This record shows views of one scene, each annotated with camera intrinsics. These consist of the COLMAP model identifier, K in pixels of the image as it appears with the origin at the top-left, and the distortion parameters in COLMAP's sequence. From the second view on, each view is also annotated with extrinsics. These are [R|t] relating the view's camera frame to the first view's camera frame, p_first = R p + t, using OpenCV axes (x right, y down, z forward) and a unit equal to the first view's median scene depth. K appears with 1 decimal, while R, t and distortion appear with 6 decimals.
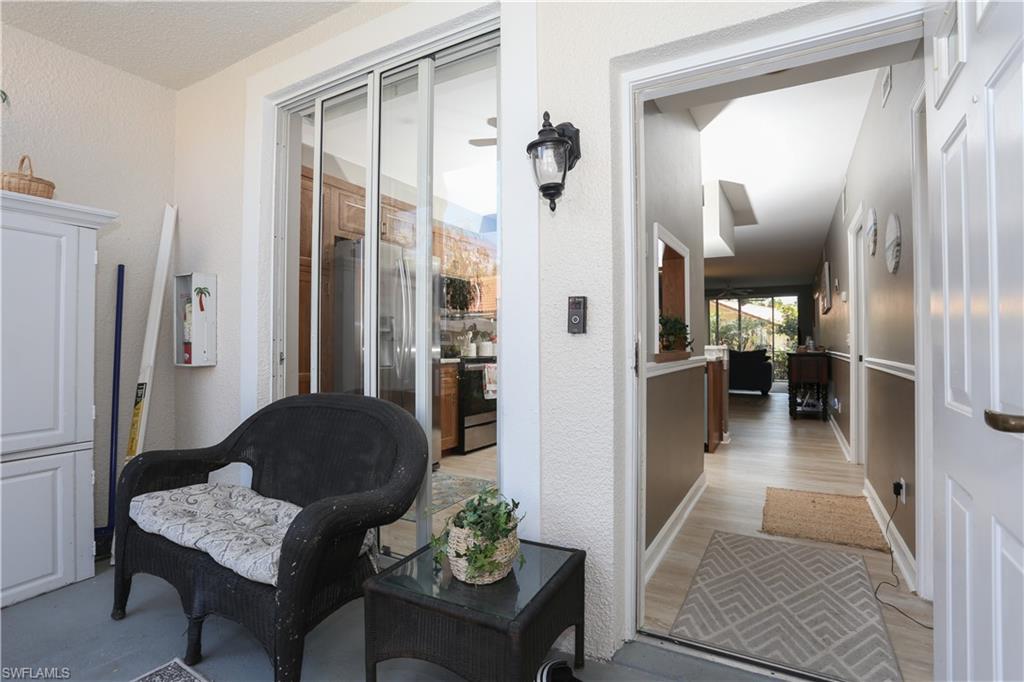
lens RADIAL K [[505.7, 0, 508.2], [0, 505.7, 339.1], [0, 0, 1]] dist [-0.074710, 0.026977]
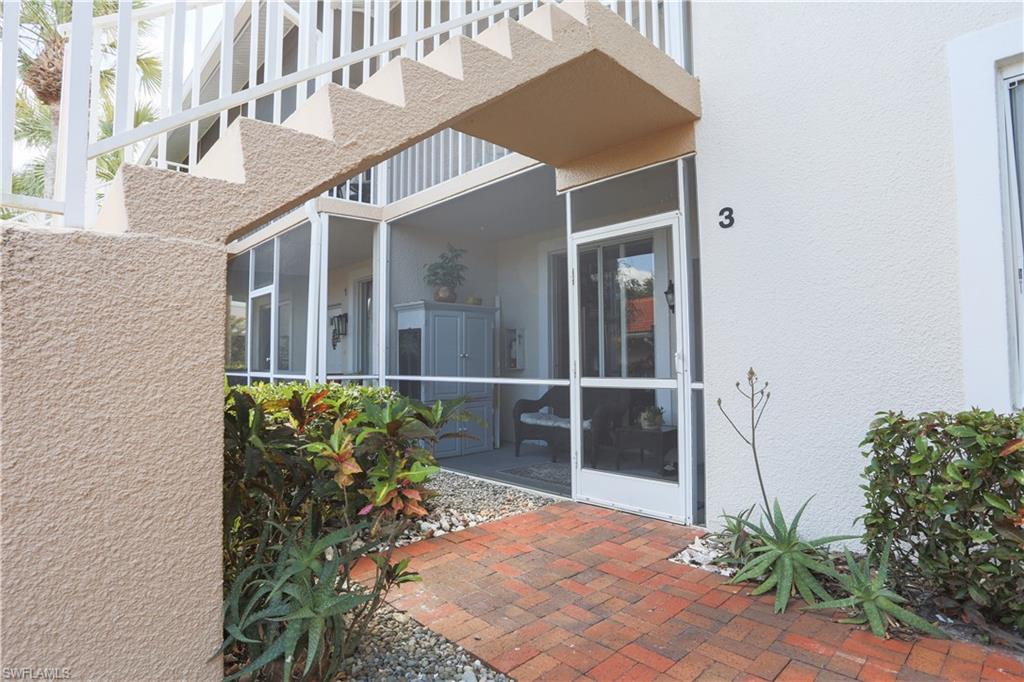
lens RADIAL K [[505.7, 0, 508.2], [0, 505.7, 339.1], [0, 0, 1]] dist [-0.074710, 0.026977]
pose [[0.958480, -0.016357, -0.284690, -0.004517], [0.007059, 0.999409, -0.033654, -0.005005], [0.285072, 0.030247, 0.958029, -1.496999]]
